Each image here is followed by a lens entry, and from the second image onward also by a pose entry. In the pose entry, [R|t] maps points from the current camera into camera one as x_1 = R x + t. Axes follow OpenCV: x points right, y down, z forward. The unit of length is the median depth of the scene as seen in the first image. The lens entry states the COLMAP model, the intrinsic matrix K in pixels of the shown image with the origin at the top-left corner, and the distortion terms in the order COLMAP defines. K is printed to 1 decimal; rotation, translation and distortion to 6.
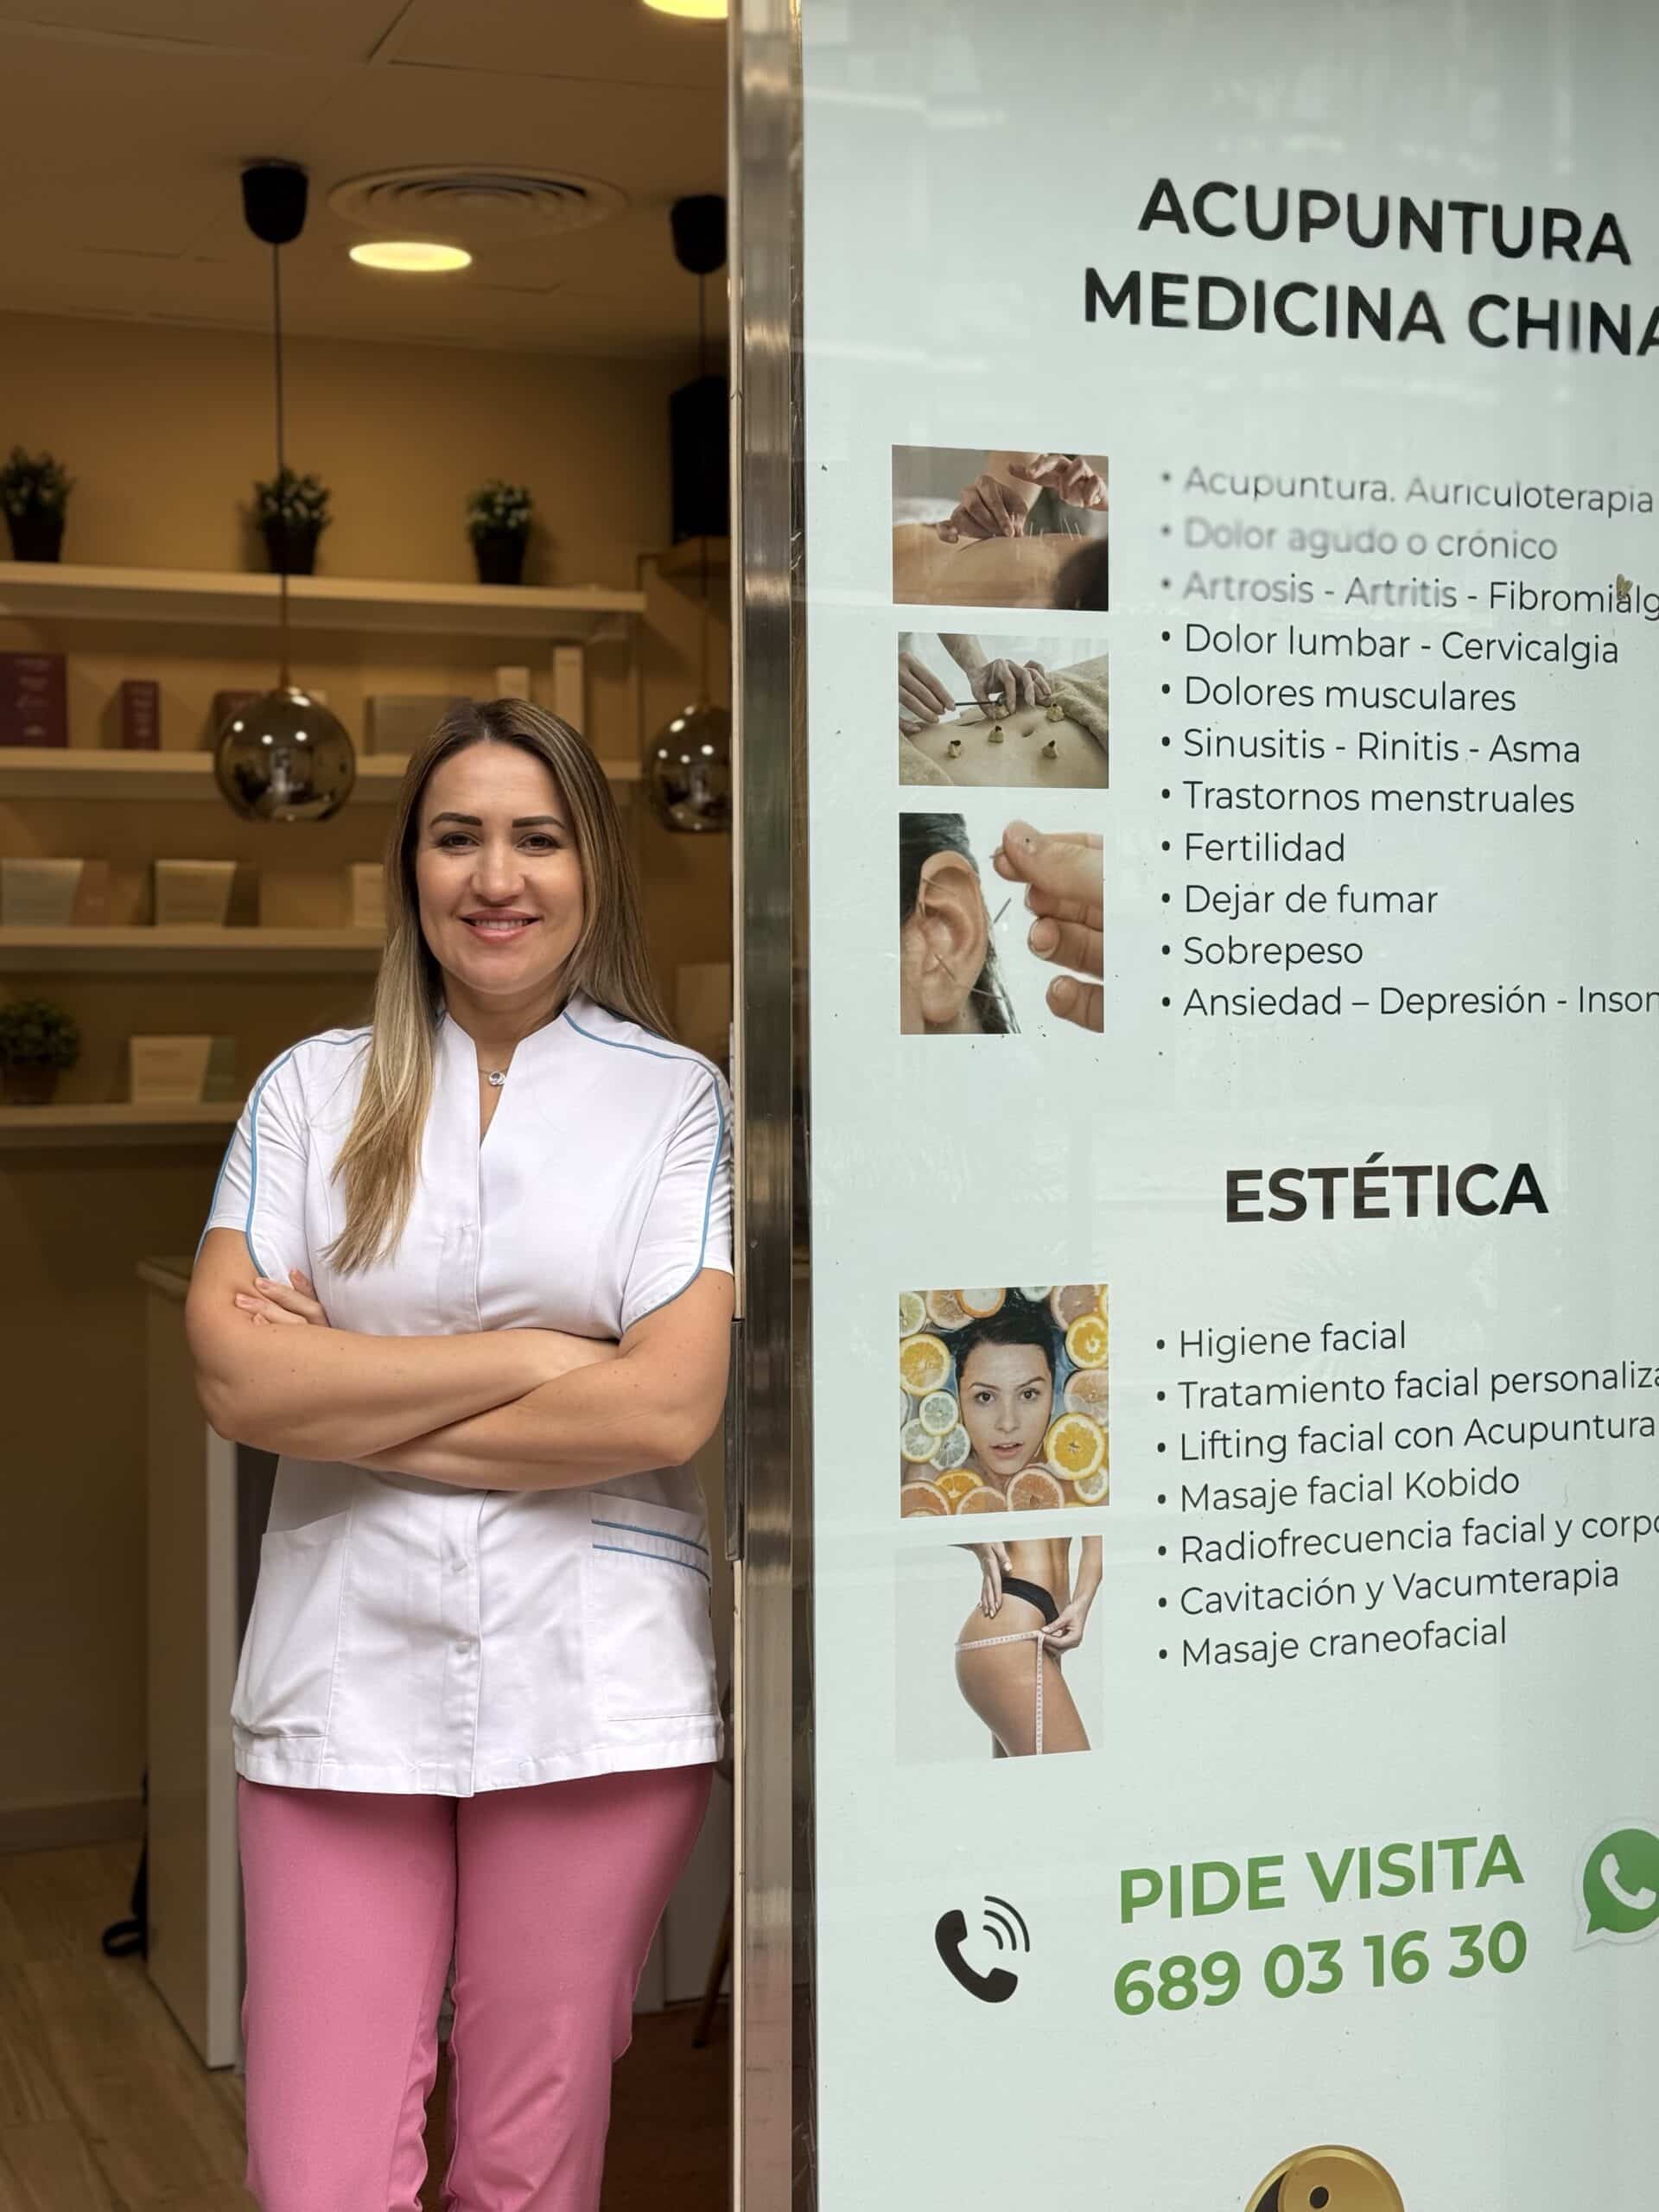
lens RADIAL K [[3081.5, 0, 832.8], [0, 3081.5, 1111.2], [0, 0, 1]] dist [0.116807, 0.000000]
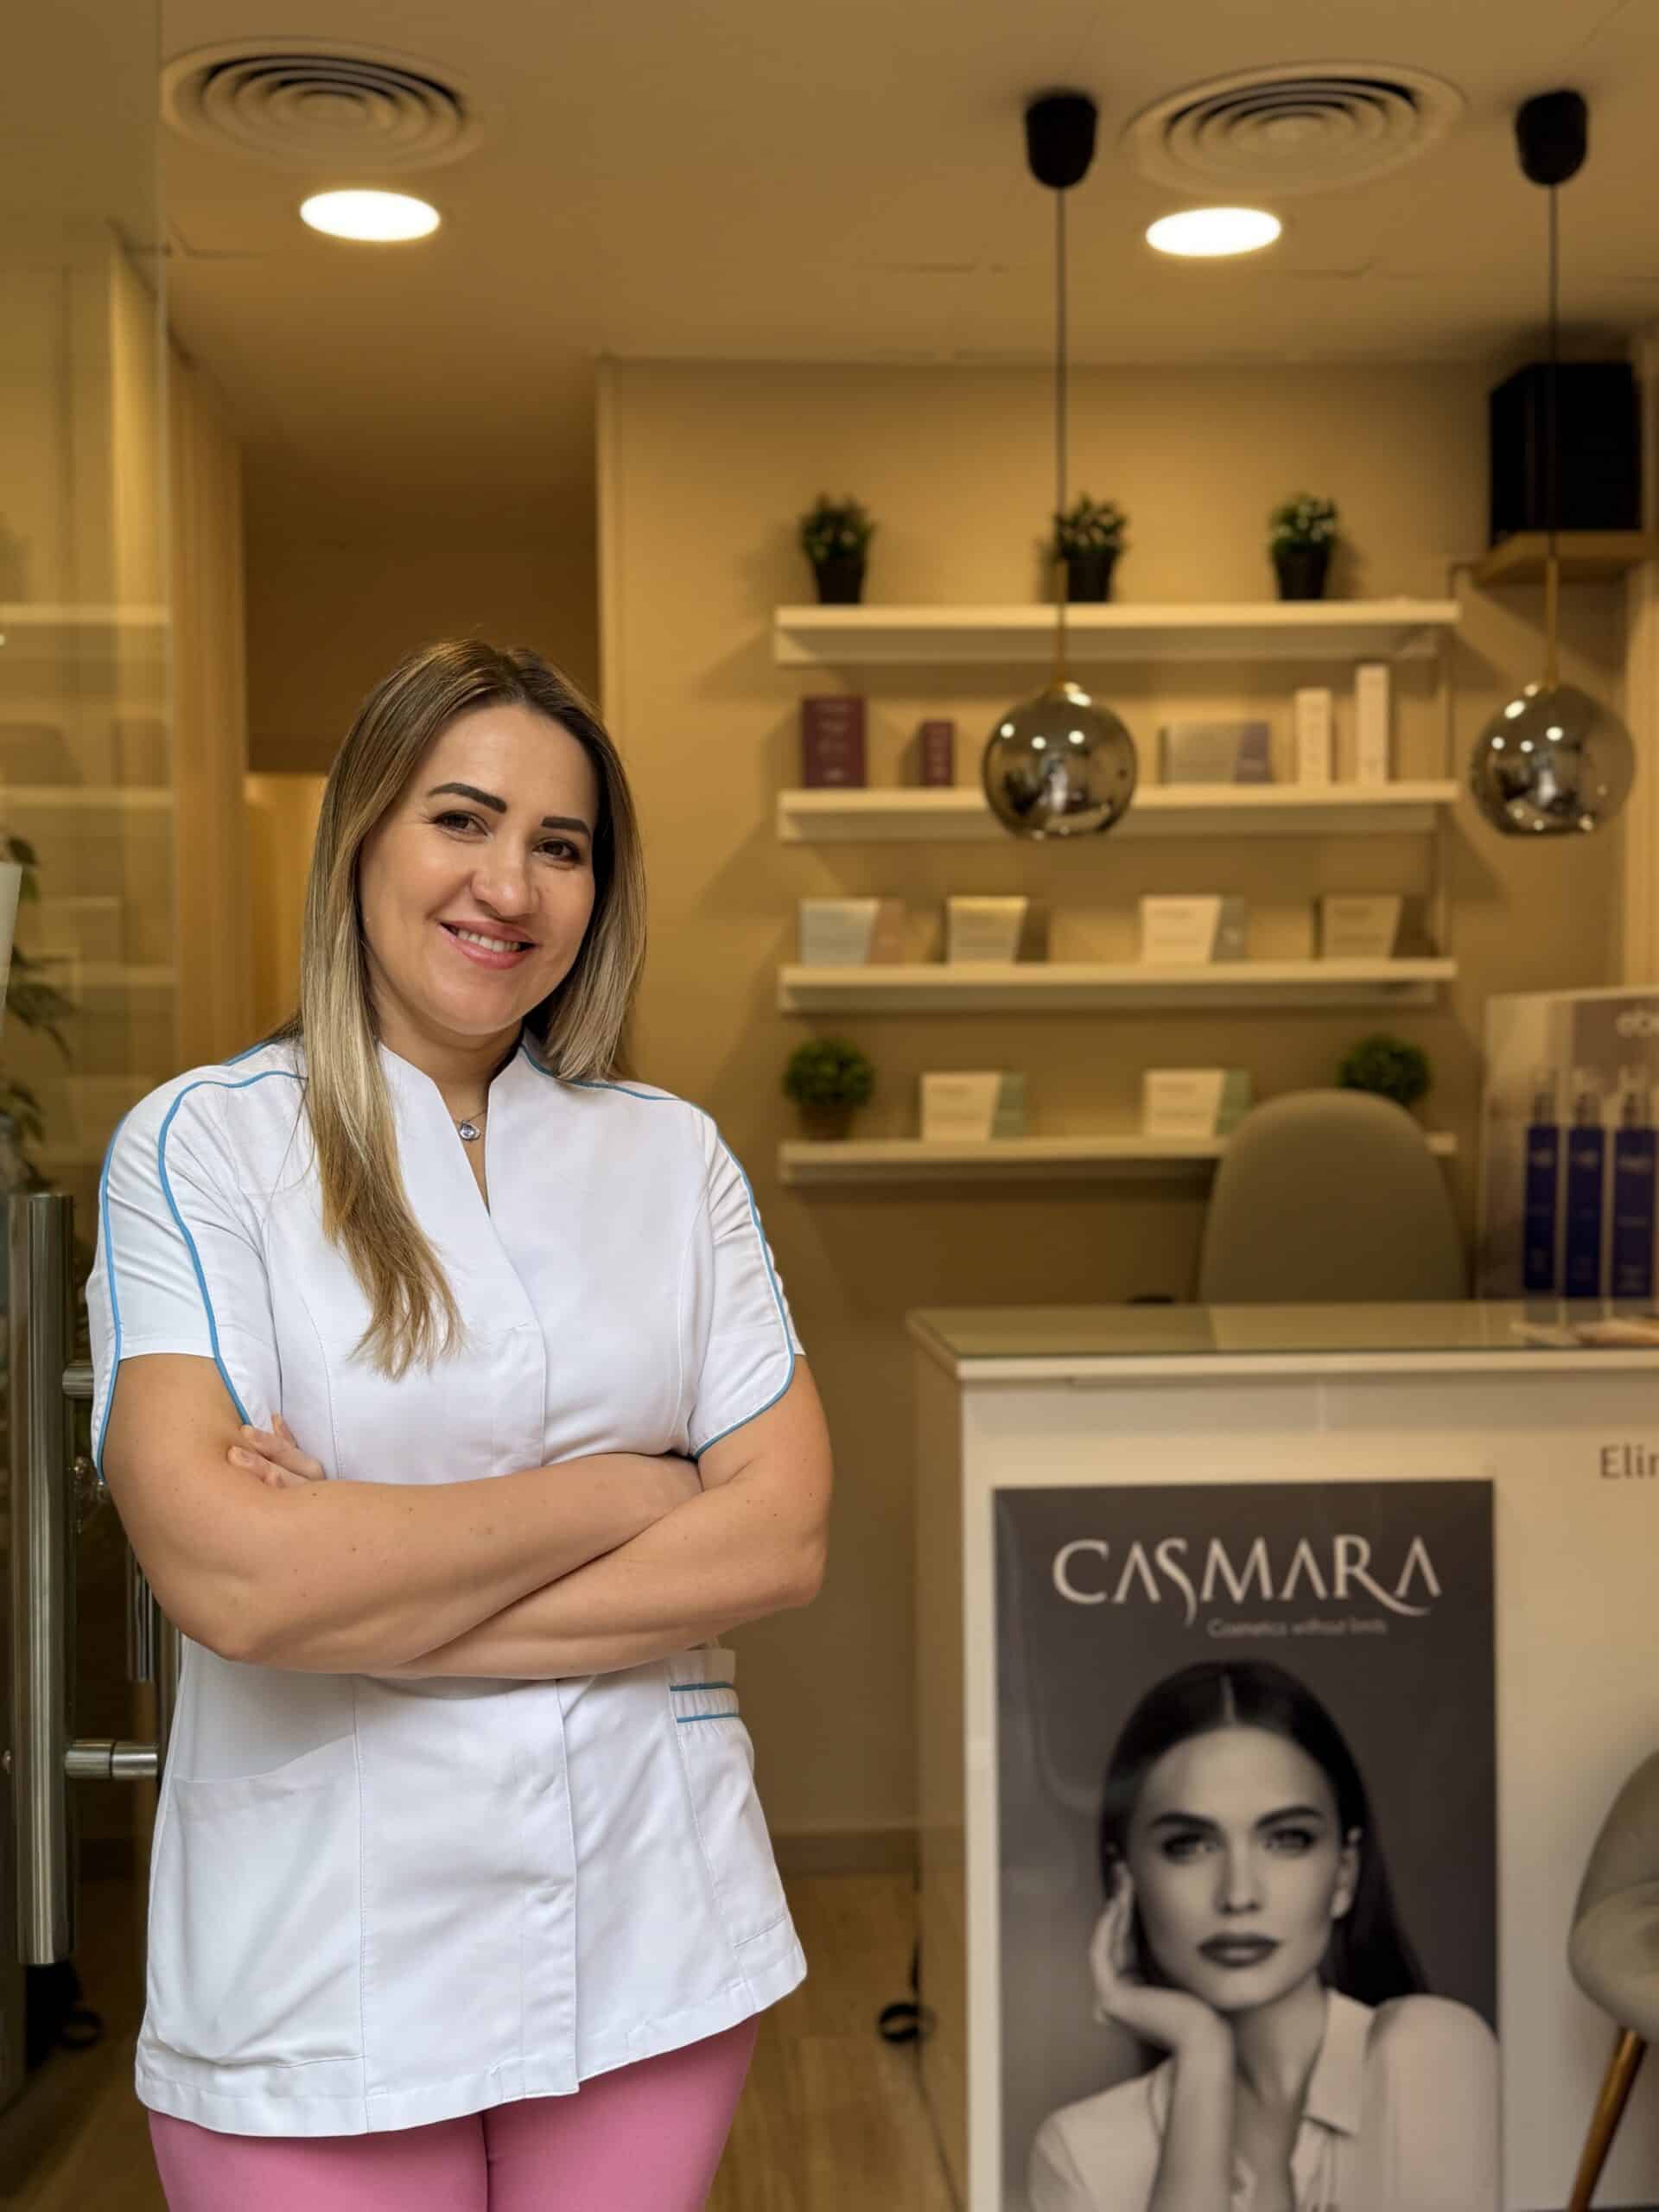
lens RADIAL K [[2258.1, 0, 828.9], [0, 2258.1, 1126.0], [0, 0, 1]] dist [0.093322, 0.000000]
pose [[0.953718, 0.006190, -0.300640, -0.035200], [-0.005764, 0.999981, 0.002306, -0.008575], [0.300649, -0.000467, 0.953735, 0.292549]]
